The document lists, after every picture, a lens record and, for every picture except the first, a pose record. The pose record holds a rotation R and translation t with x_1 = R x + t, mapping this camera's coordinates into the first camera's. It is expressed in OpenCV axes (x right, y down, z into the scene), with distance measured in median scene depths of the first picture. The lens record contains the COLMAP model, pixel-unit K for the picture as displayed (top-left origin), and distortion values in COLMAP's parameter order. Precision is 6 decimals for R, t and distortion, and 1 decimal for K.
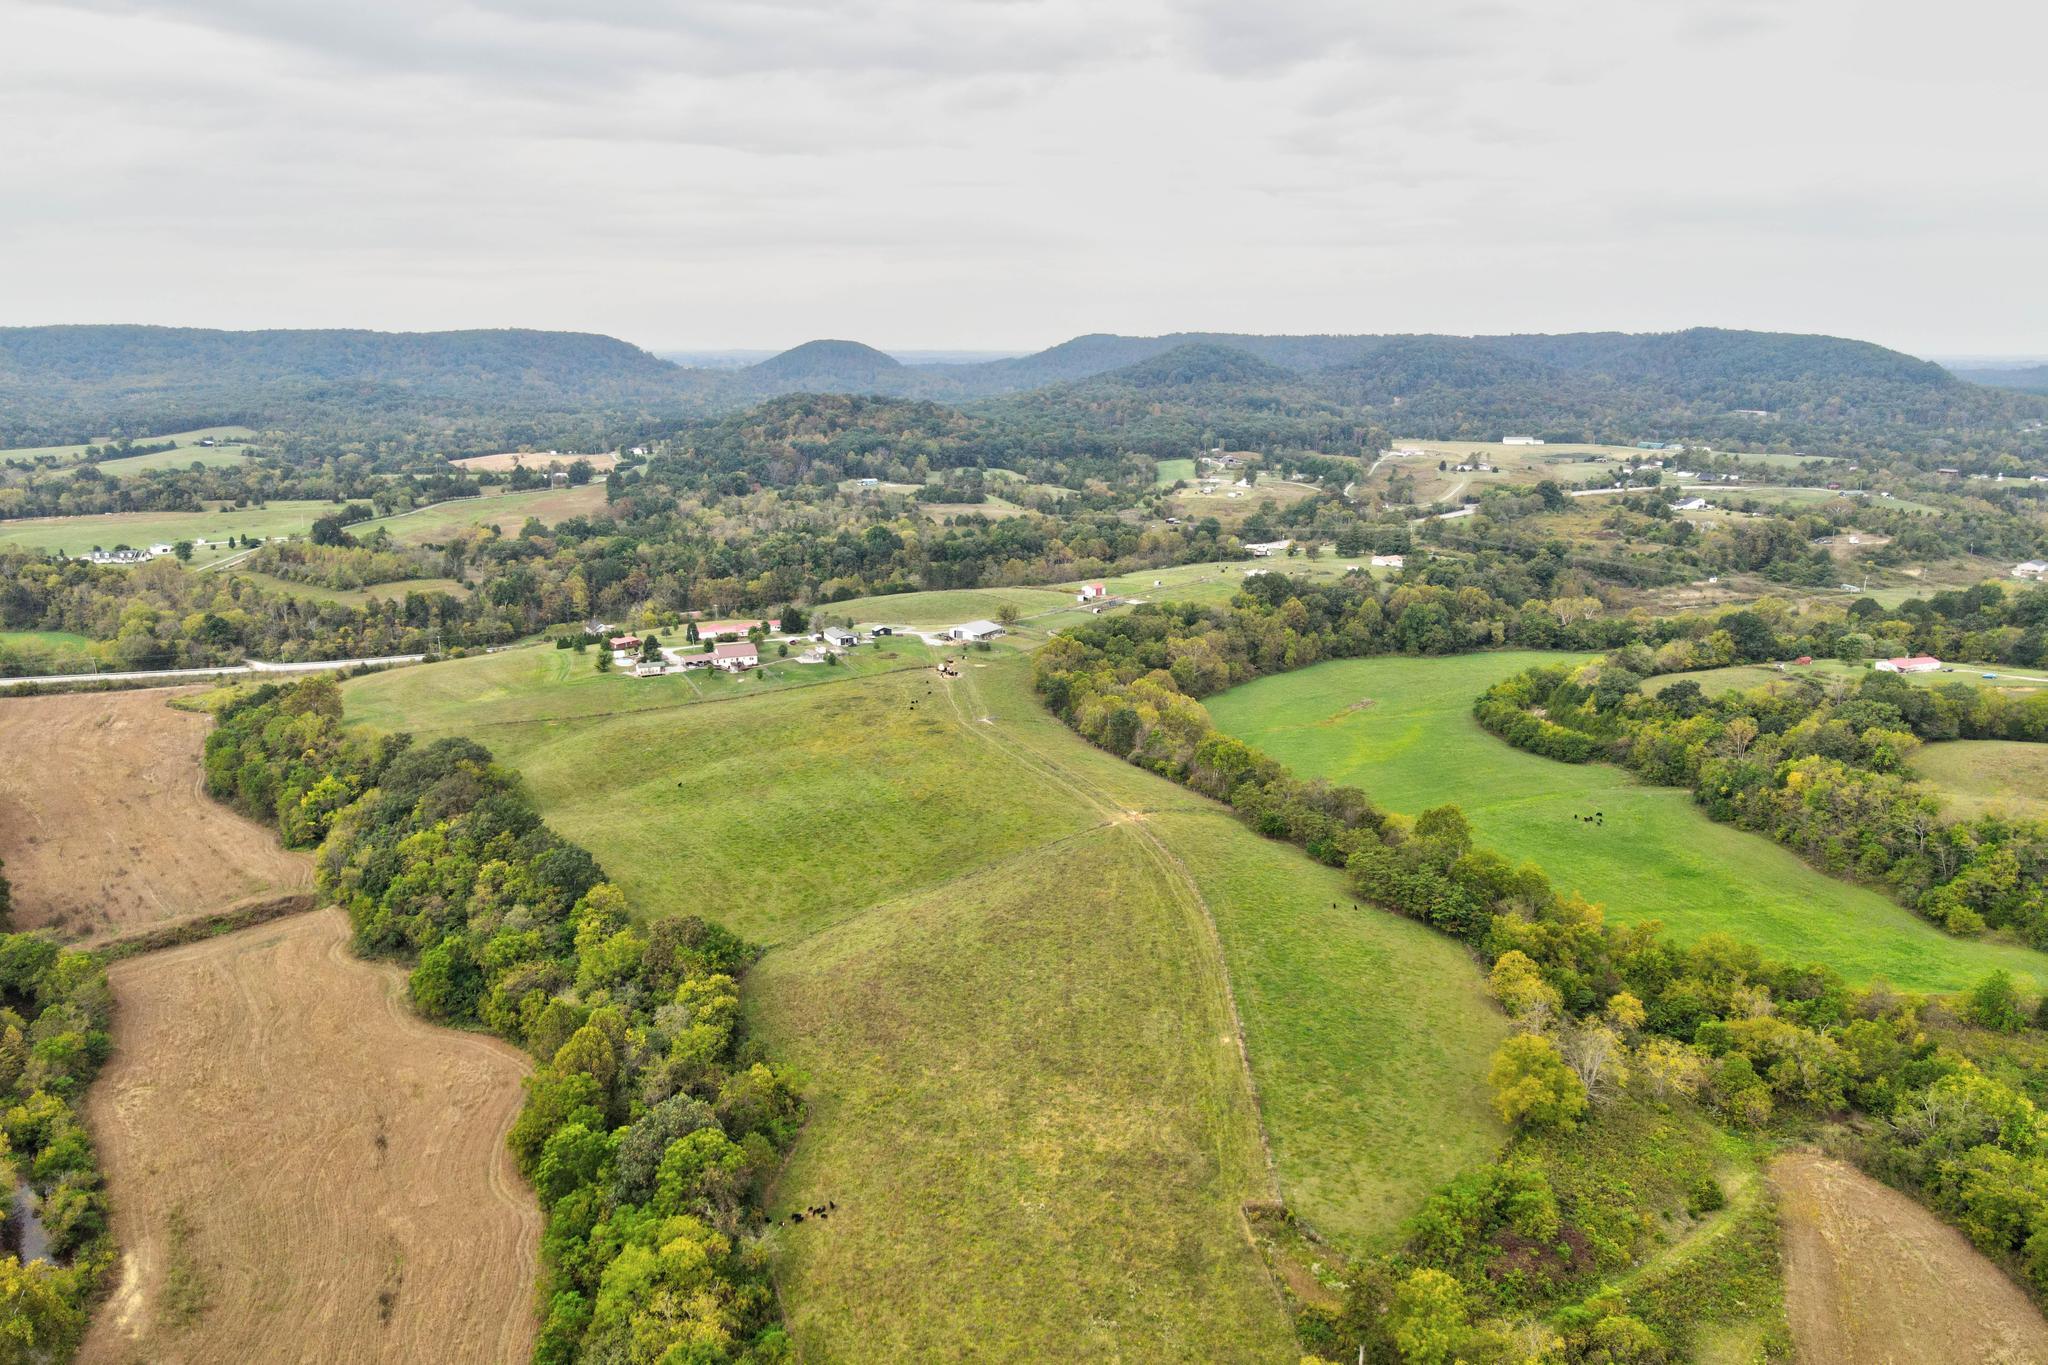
lens RADIAL K [[1505.9, 0, 1015.0], [0, 1505.9, 679.4], [0, 0, 1]] dist [0.002705, 0.032836]
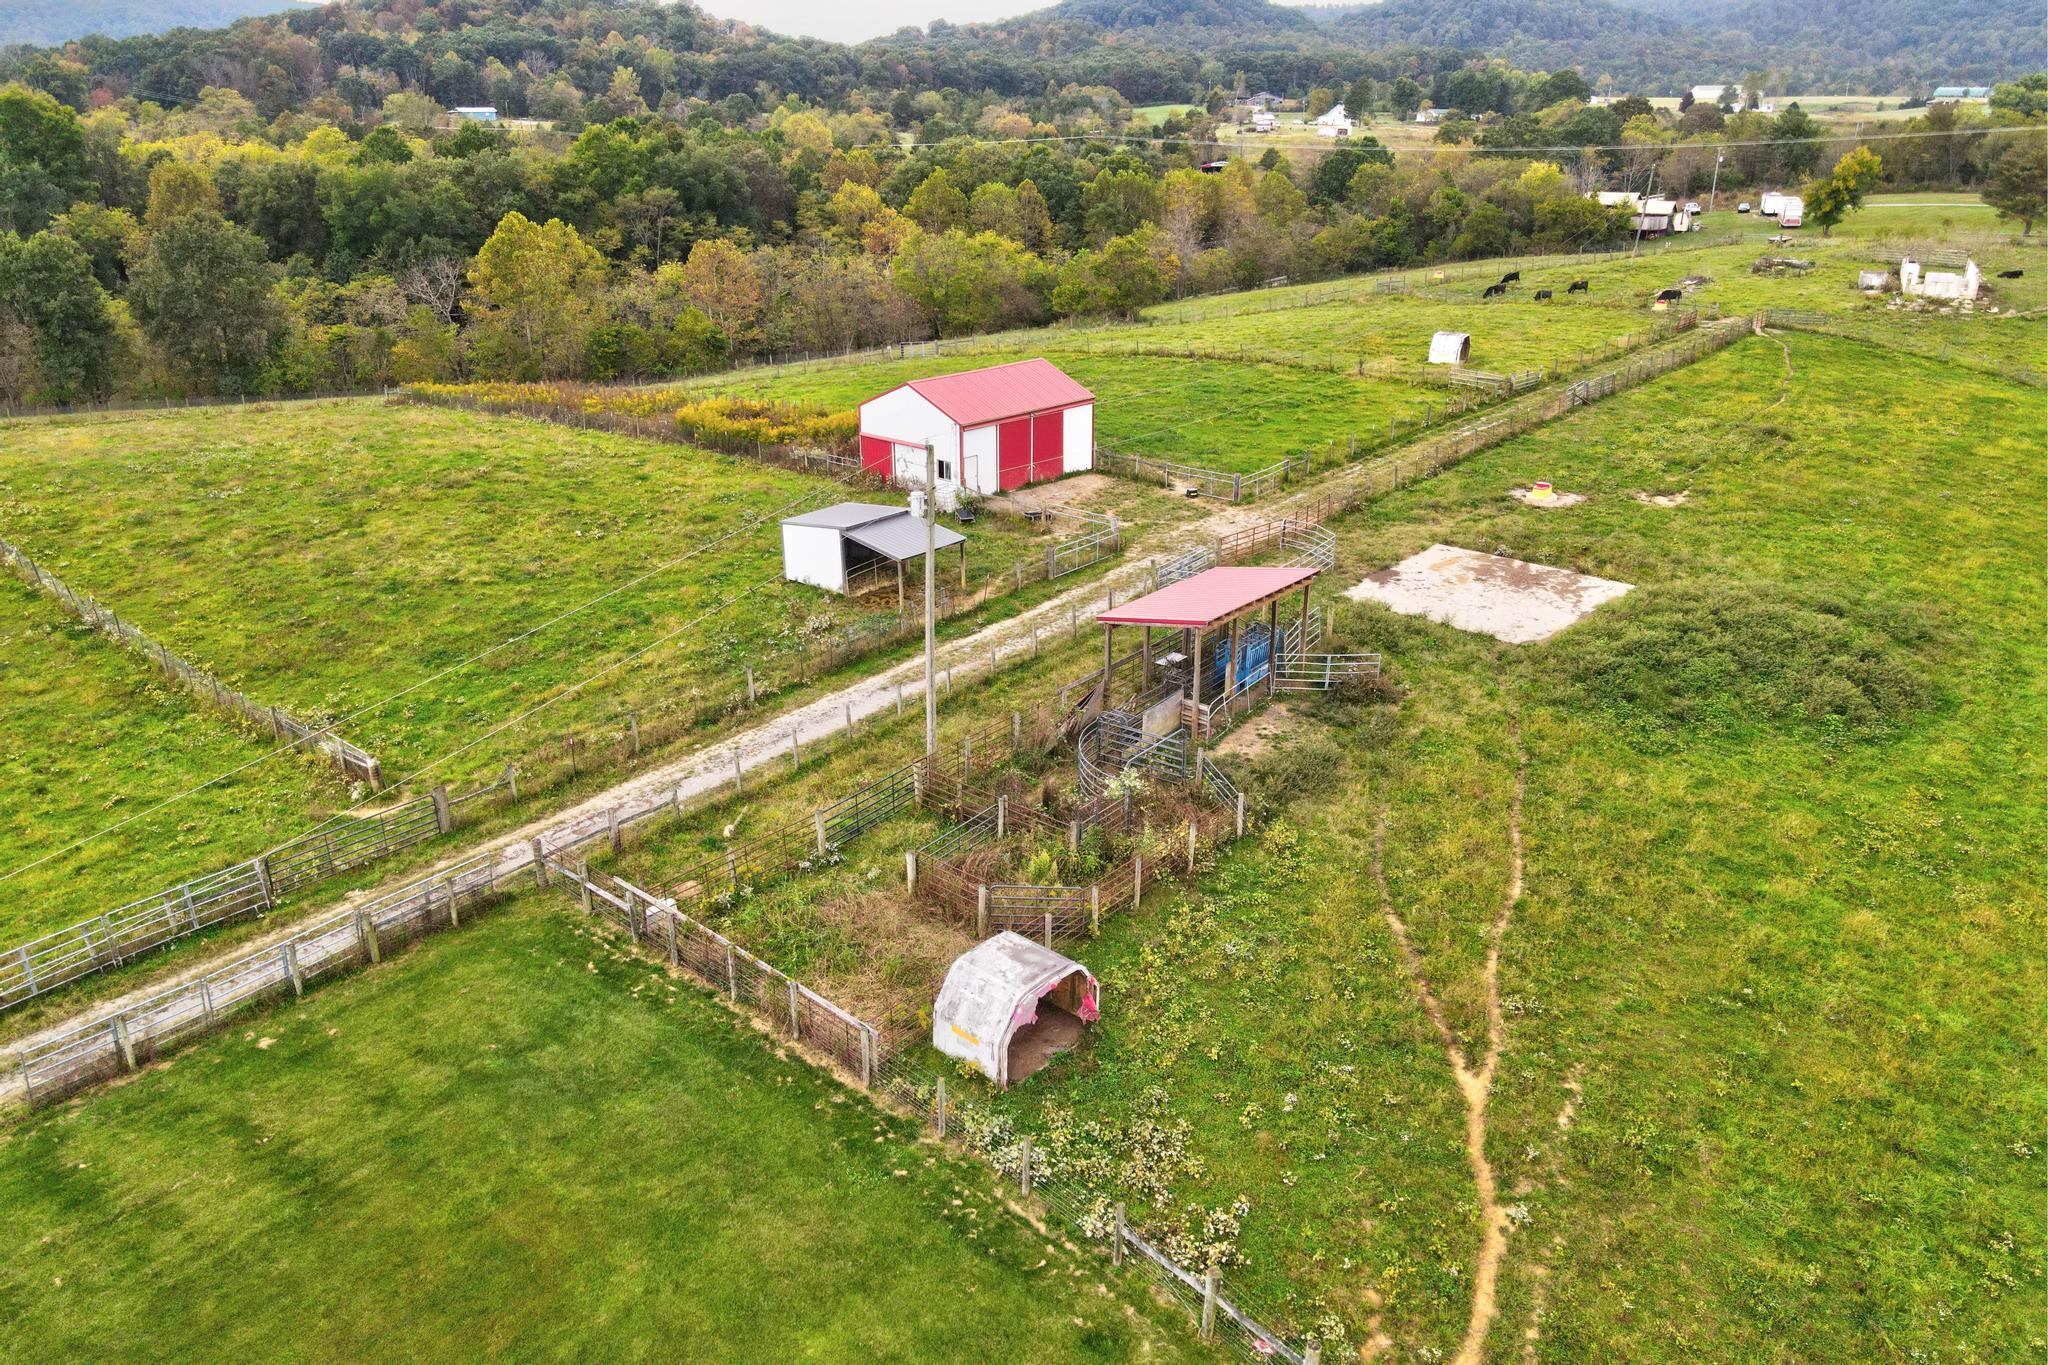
lens RADIAL K [[1505.9, 0, 1015.0], [0, 1505.9, 679.4], [0, 0, 1]] dist [0.002705, 0.032836]
pose [[0.998337, -0.026067, 0.051423, 0.052255], [0.017988, 0.988257, 0.151738, -0.061933], [-0.054774, -0.150561, 0.987082, 0.956366]]
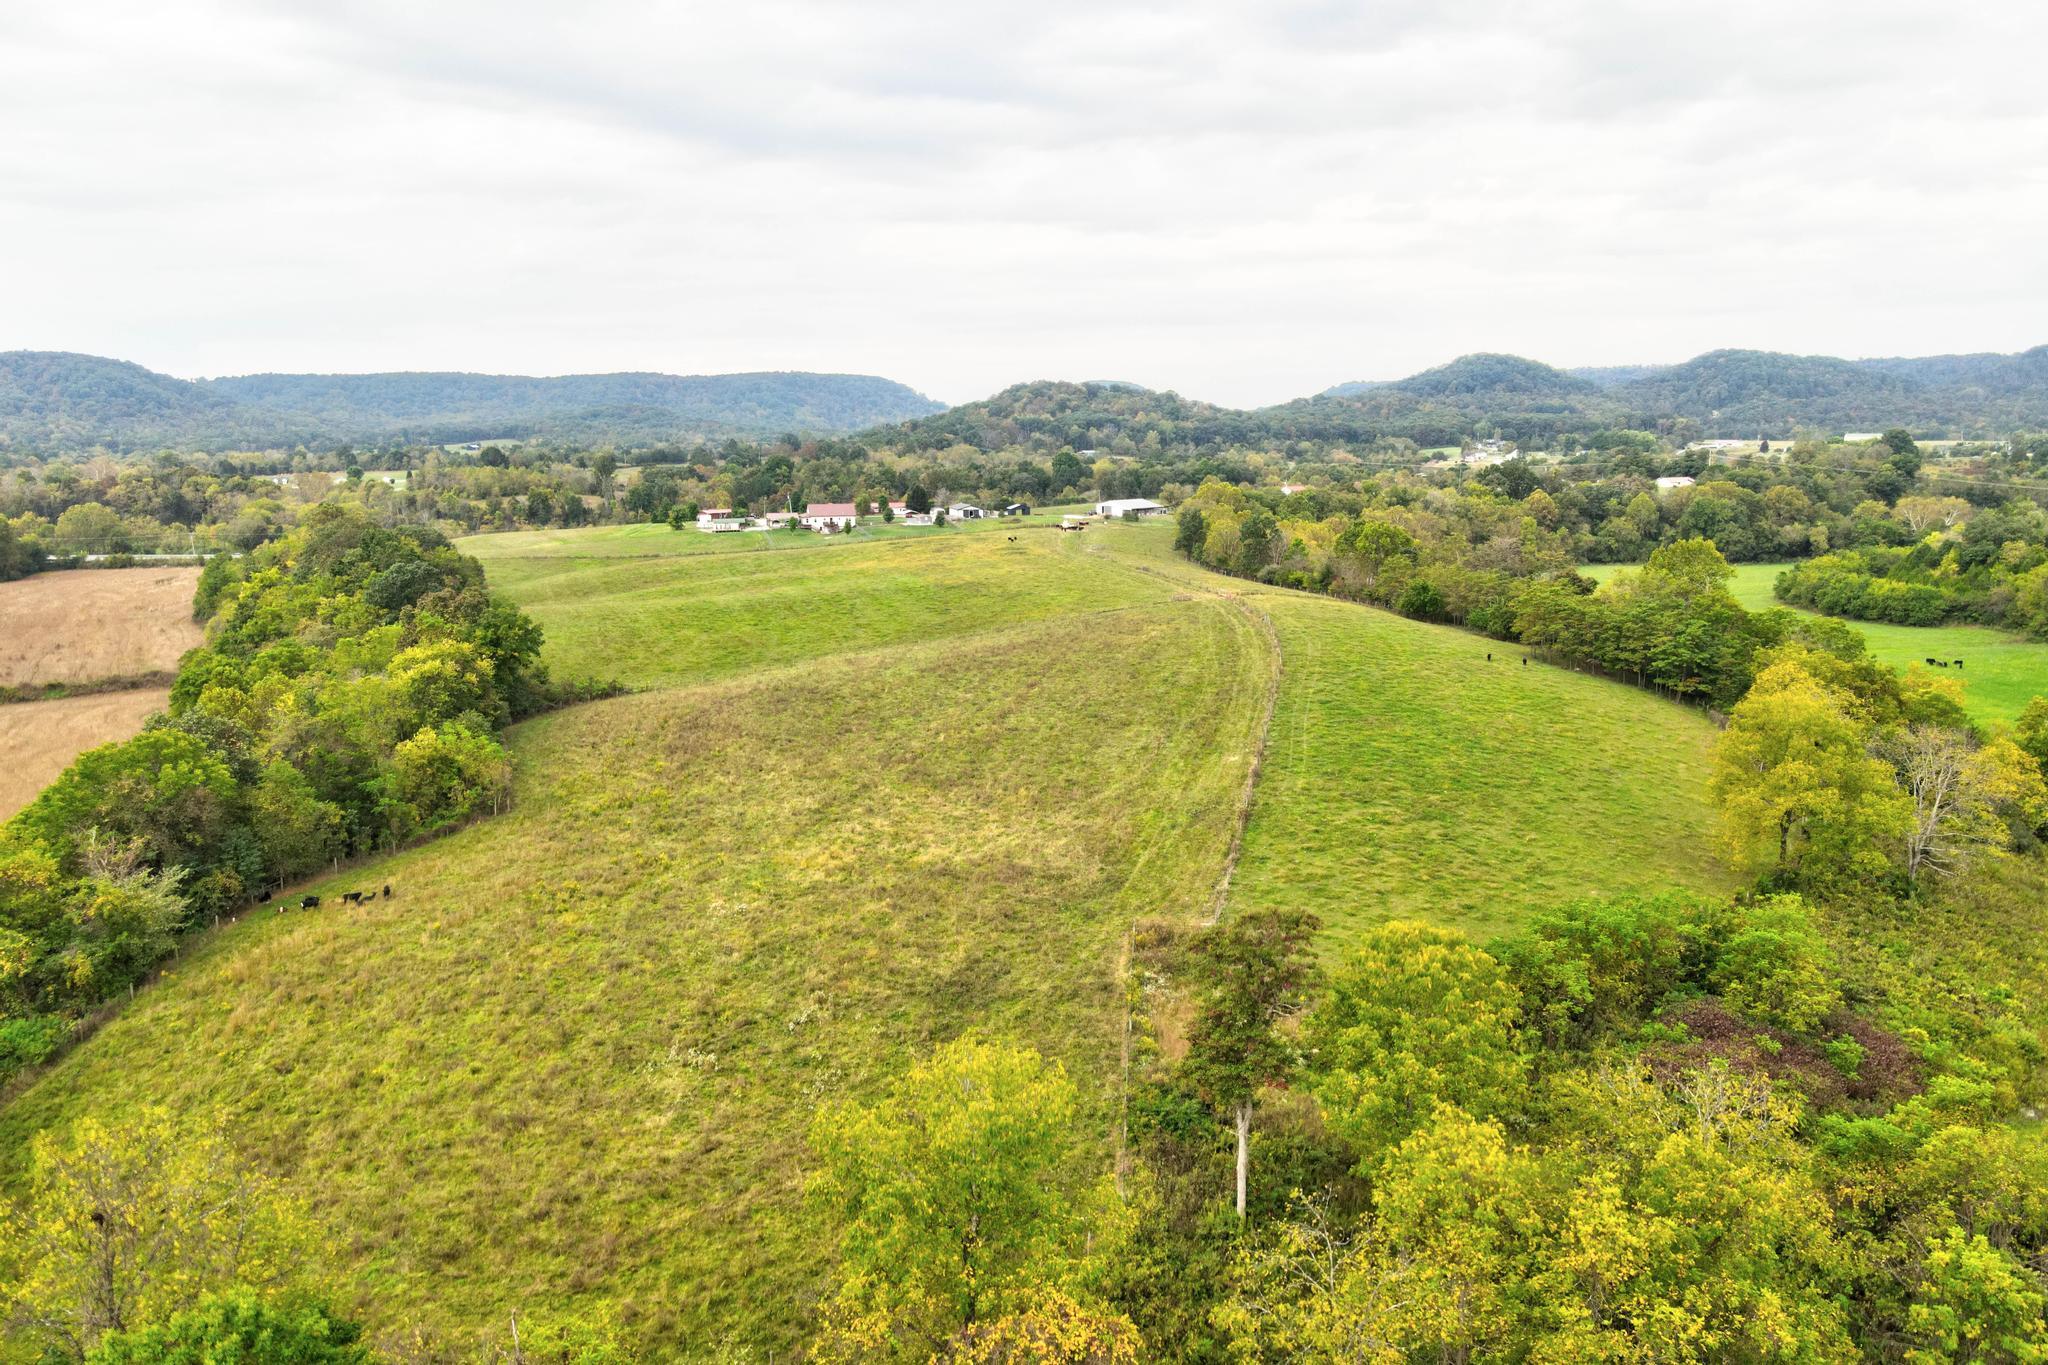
lens RADIAL K [[1505.9, 0, 1015.0], [0, 1505.9, 679.4], [0, 0, 1]] dist [0.002705, 0.032836]
pose [[0.981091, 0.024156, -0.192034, 0.067707], [-0.034580, 0.998094, -0.051116, 0.097239], [0.190433, 0.056790, 0.980056, 0.168166]]
